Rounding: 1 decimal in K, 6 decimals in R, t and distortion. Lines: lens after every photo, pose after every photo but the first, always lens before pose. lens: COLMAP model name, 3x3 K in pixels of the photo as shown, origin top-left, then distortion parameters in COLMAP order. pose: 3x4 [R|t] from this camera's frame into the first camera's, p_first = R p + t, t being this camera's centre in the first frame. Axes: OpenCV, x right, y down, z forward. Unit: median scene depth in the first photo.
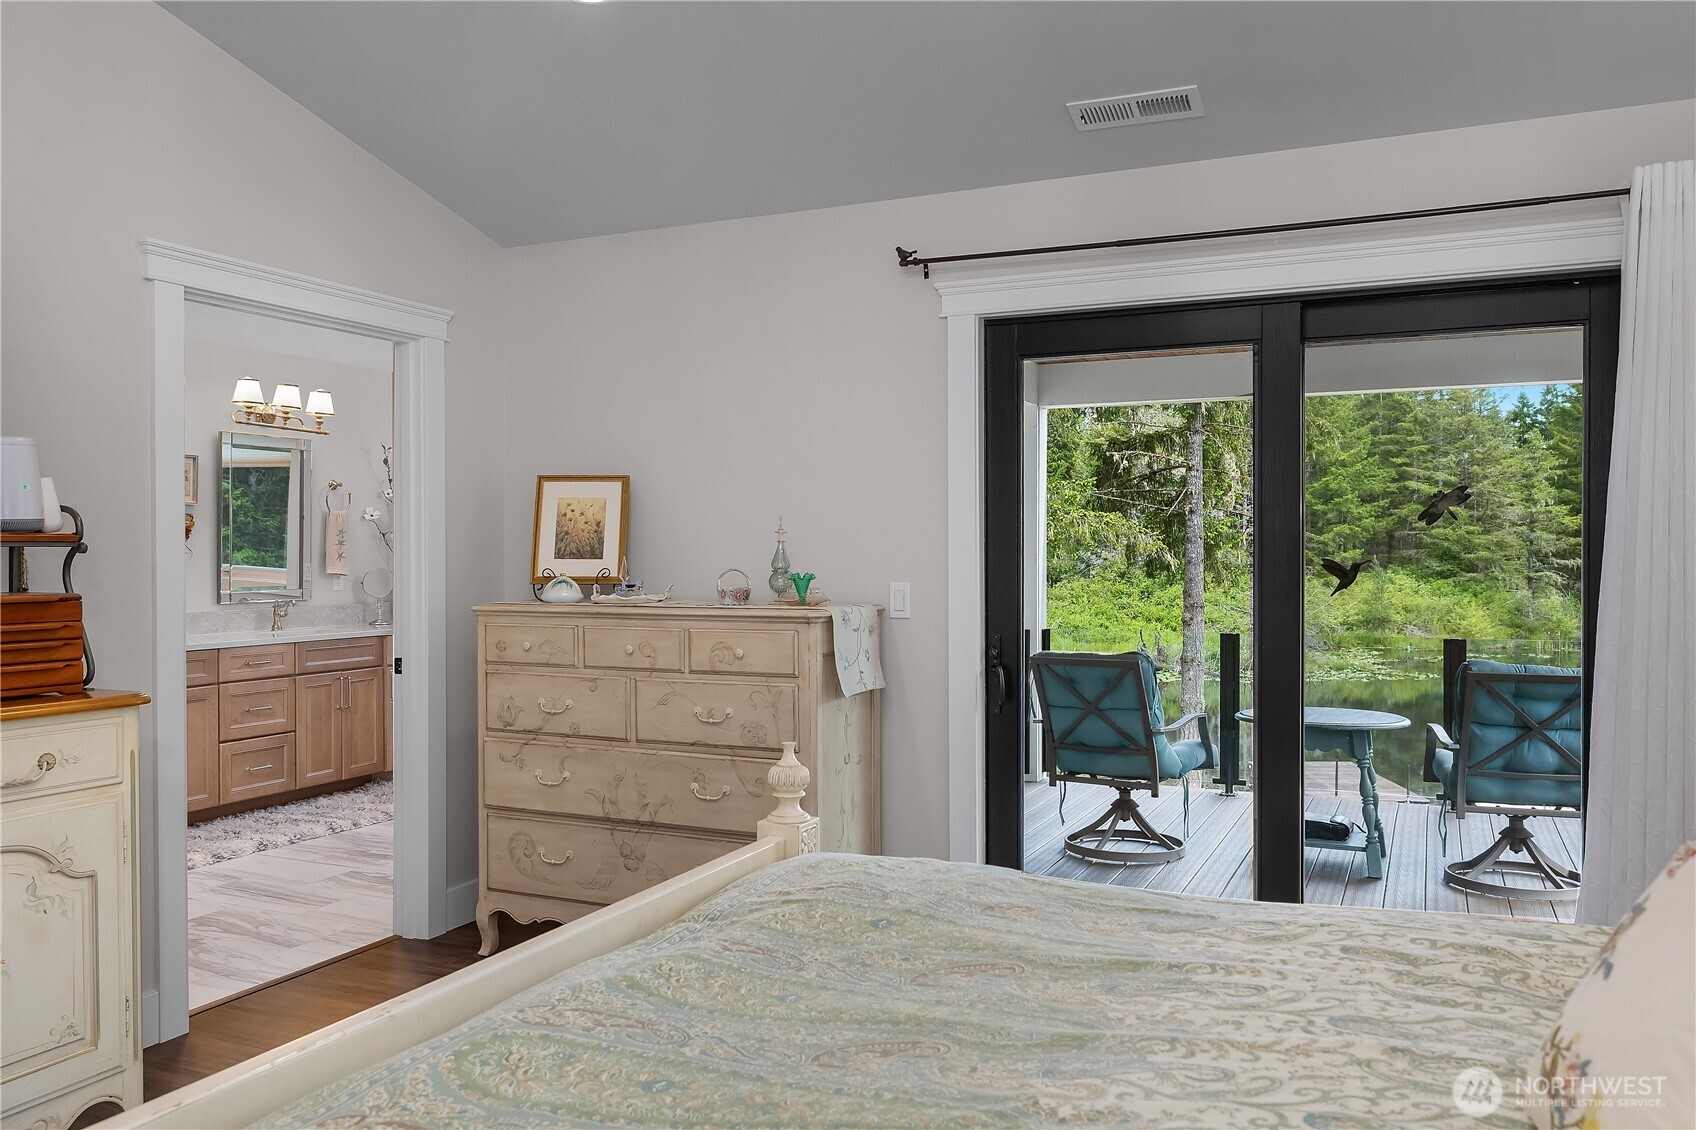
lens RADIAL K [[1283.2, 0, 841.1], [0, 1283.2, 558.9], [0, 0, 1]] dist [0.016364, 0.002160]
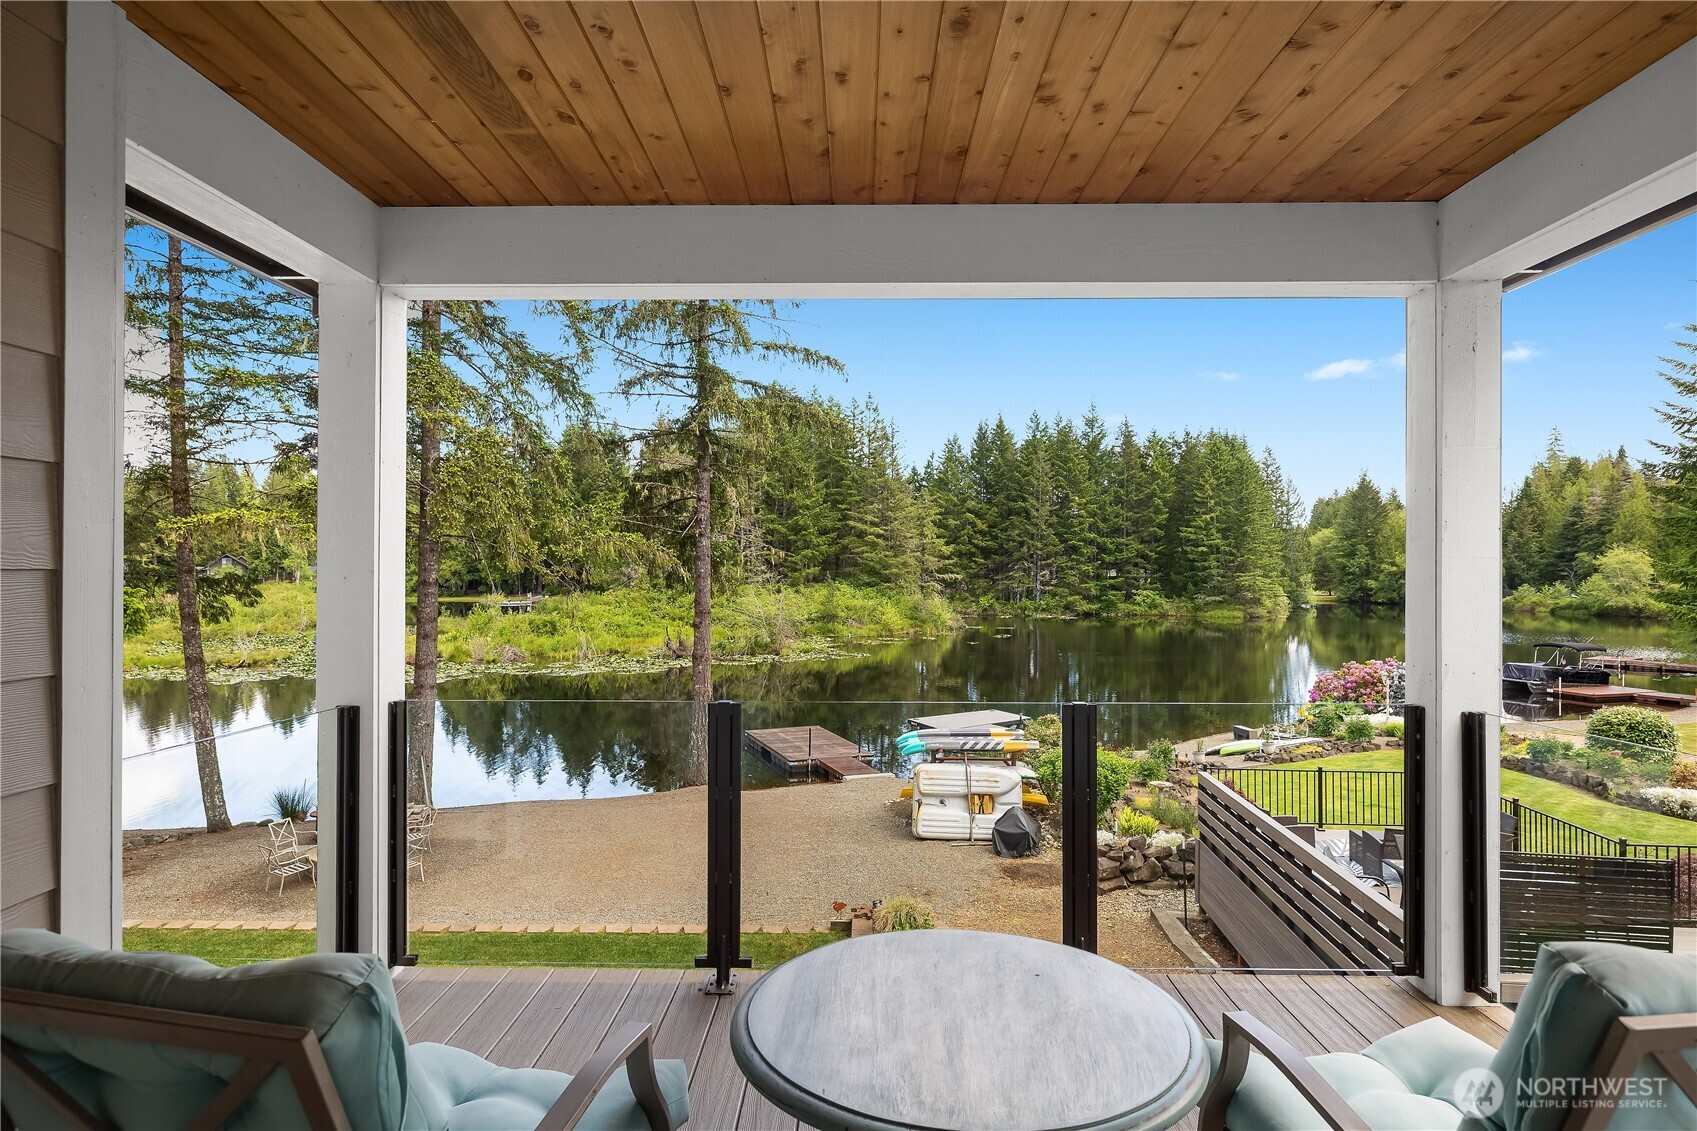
lens RADIAL K [[913.8, 0, 848.9], [0, 913.8, 568.7], [0, 0, 1]] dist [0.018668, -0.000274]
pose [[0.912597, 0.002905, 0.408850, 0.043815], [-0.000548, 0.999983, -0.005881, 0.000822], [-0.408860, 0.005143, 0.912583, 0.142593]]
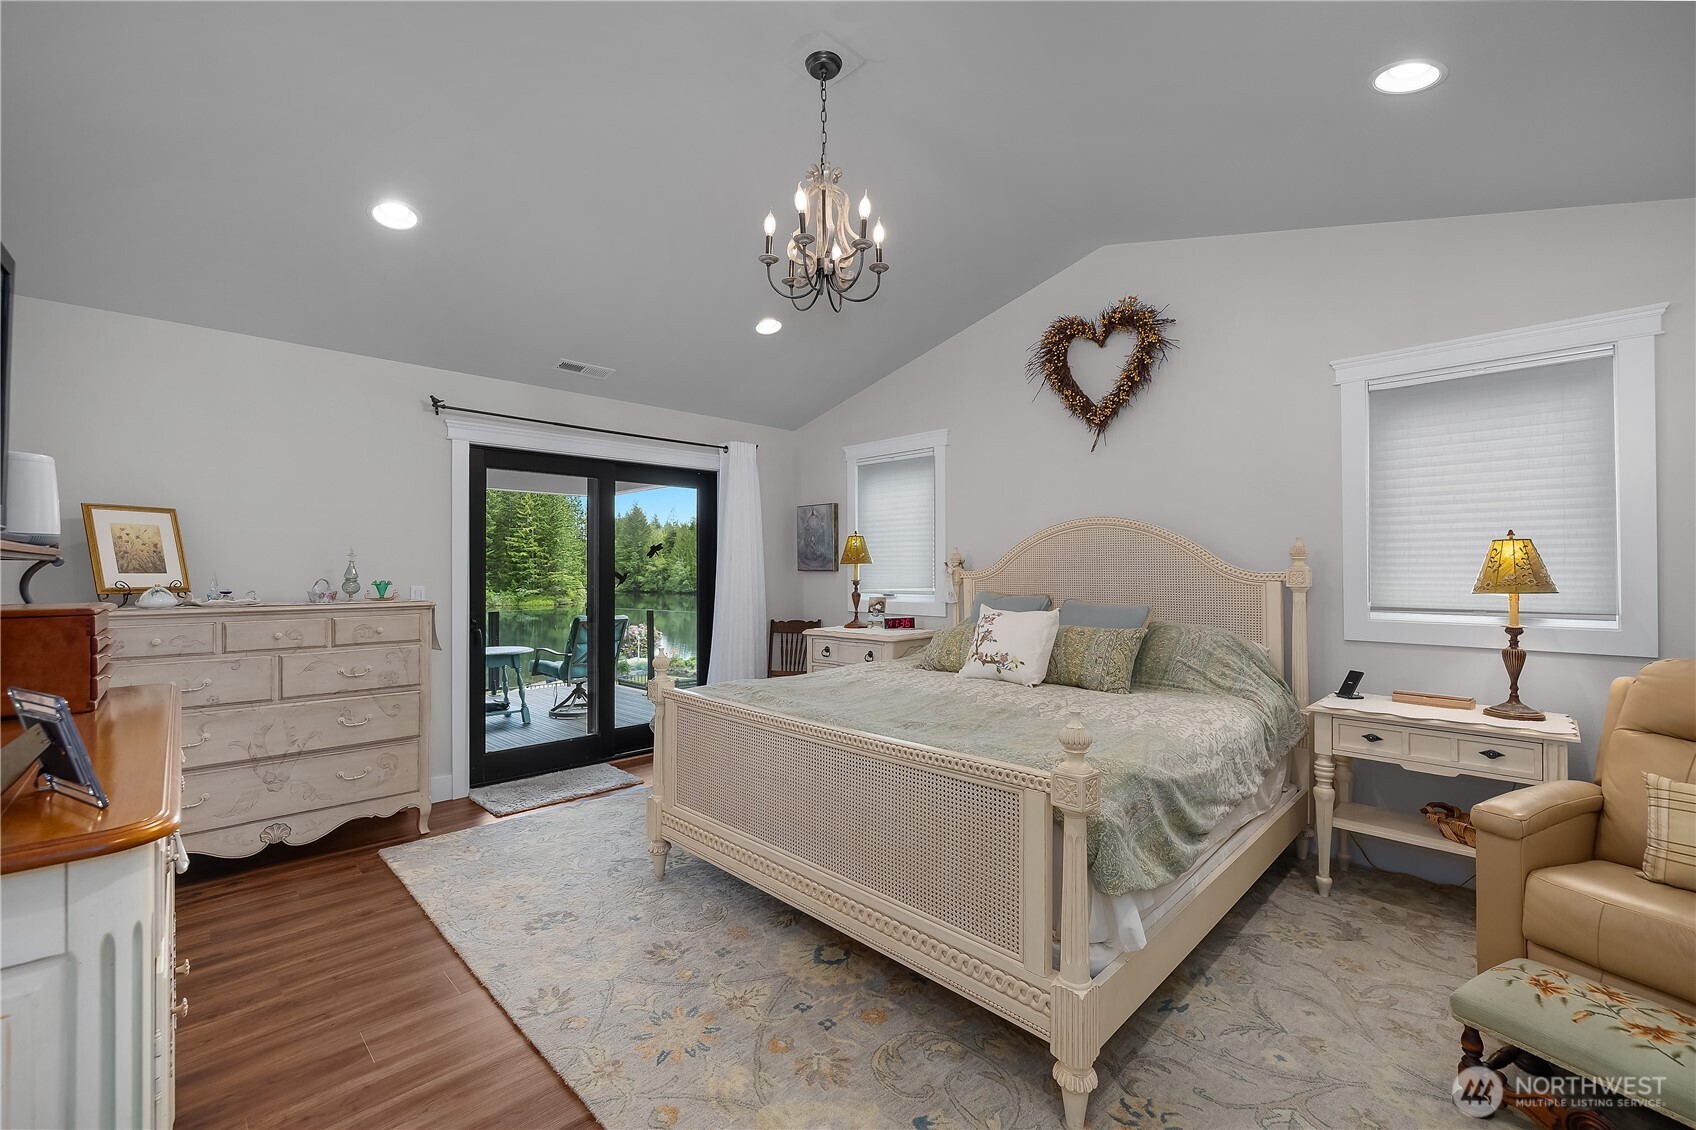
lens RADIAL K [[727.2, 0, 843.2], [0, 727.2, 561.3], [0, 0, 1]] dist [0.003232, 0.000152]
pose [[0.357020, 0.010957, 0.934033, -0.093569], [0.005324, 0.999891, -0.013764, 0.000263], [-0.934082, 0.009887, 0.356922, 0.015936]]
